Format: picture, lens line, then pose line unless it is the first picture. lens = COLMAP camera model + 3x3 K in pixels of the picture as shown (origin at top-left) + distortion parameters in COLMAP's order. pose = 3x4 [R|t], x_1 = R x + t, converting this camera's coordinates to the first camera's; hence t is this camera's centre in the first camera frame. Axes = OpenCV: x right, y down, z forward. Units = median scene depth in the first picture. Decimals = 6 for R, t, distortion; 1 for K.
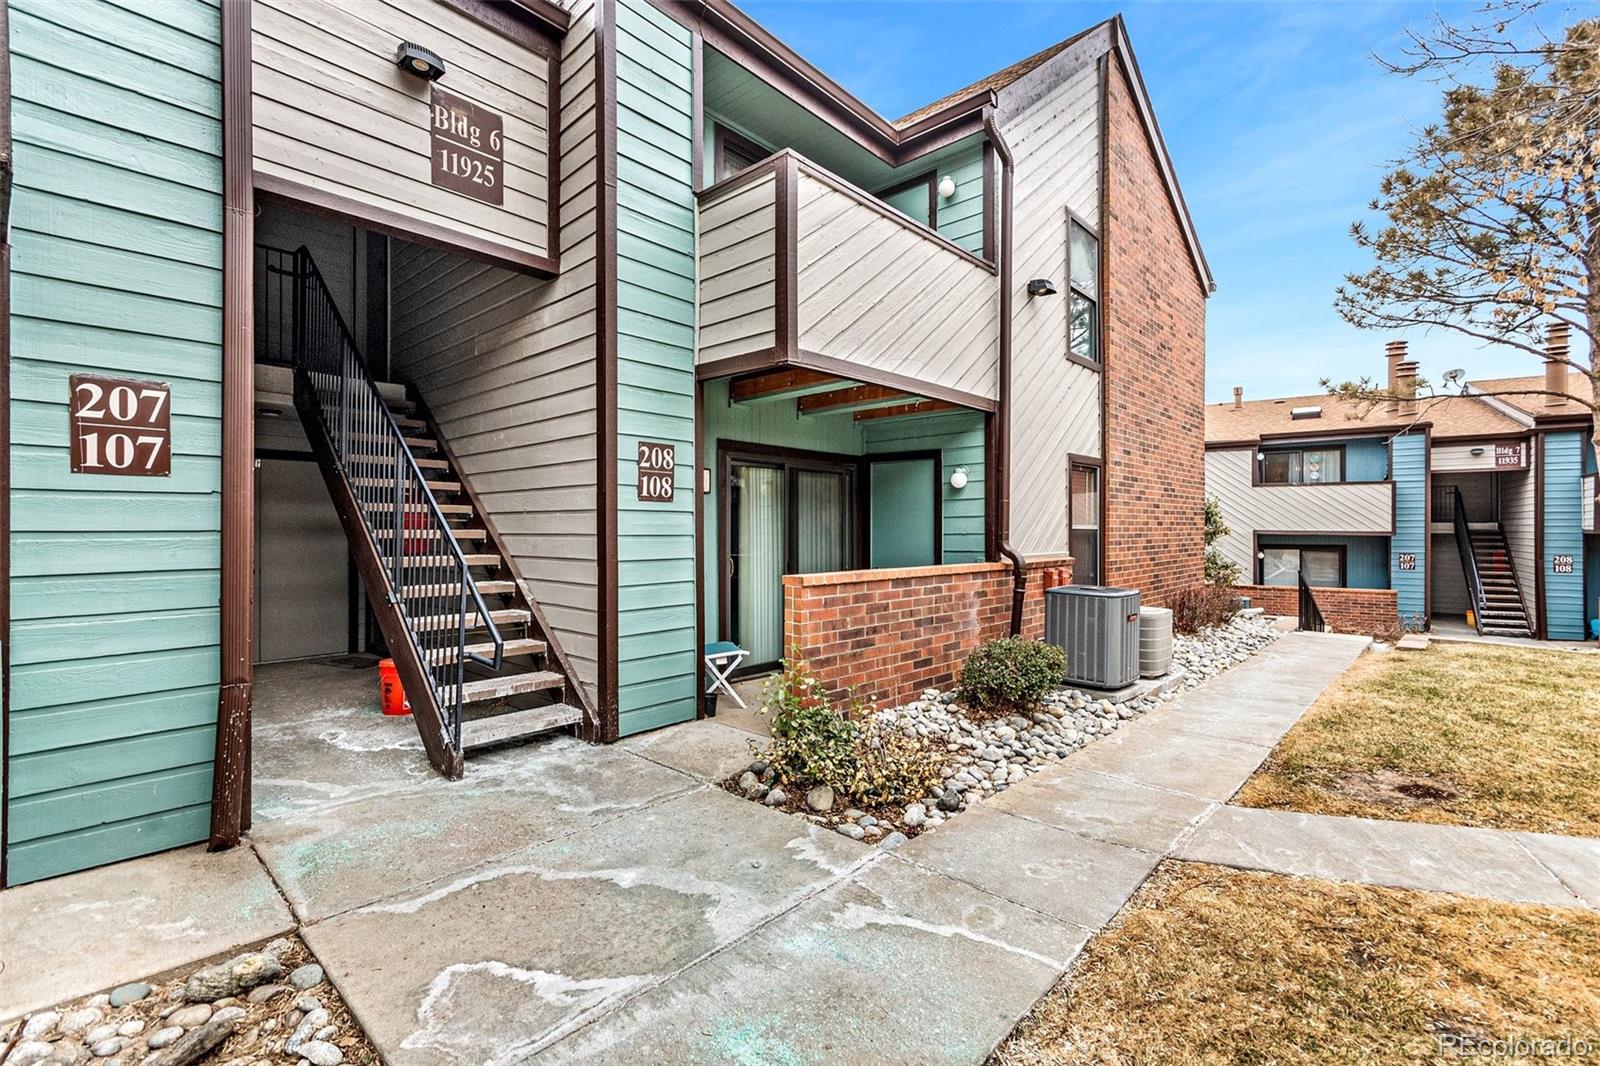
lens RADIAL K [[713.7, 0, 796.7], [0, 713.7, 531.5], [0, 0, 1]] dist [0.007088, 0.000738]
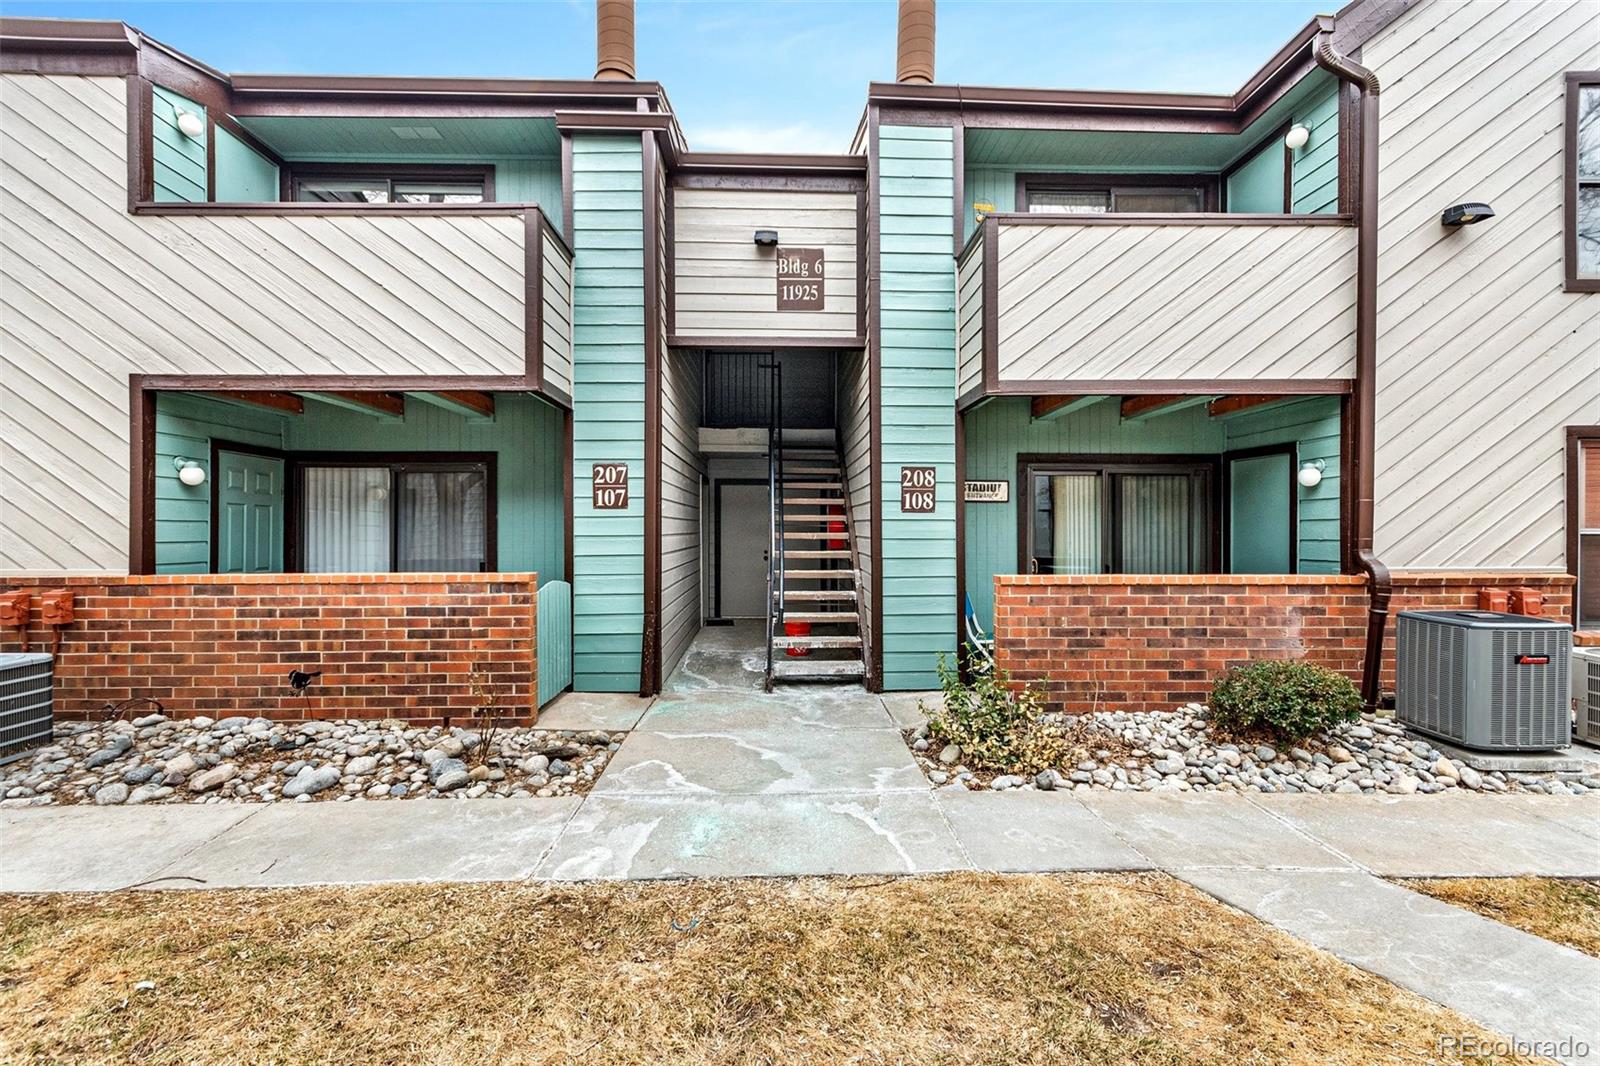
lens RADIAL K [[713.7, 0, 814.8], [0, 713.7, 531.1], [0, 0, 1]] dist [0.007088, 0.000738]
pose [[0.707431, 0.006472, -0.706753, 0.578288], [-0.001231, 0.999968, 0.007925, -0.018503], [0.706781, -0.004736, 0.707416, -0.035305]]
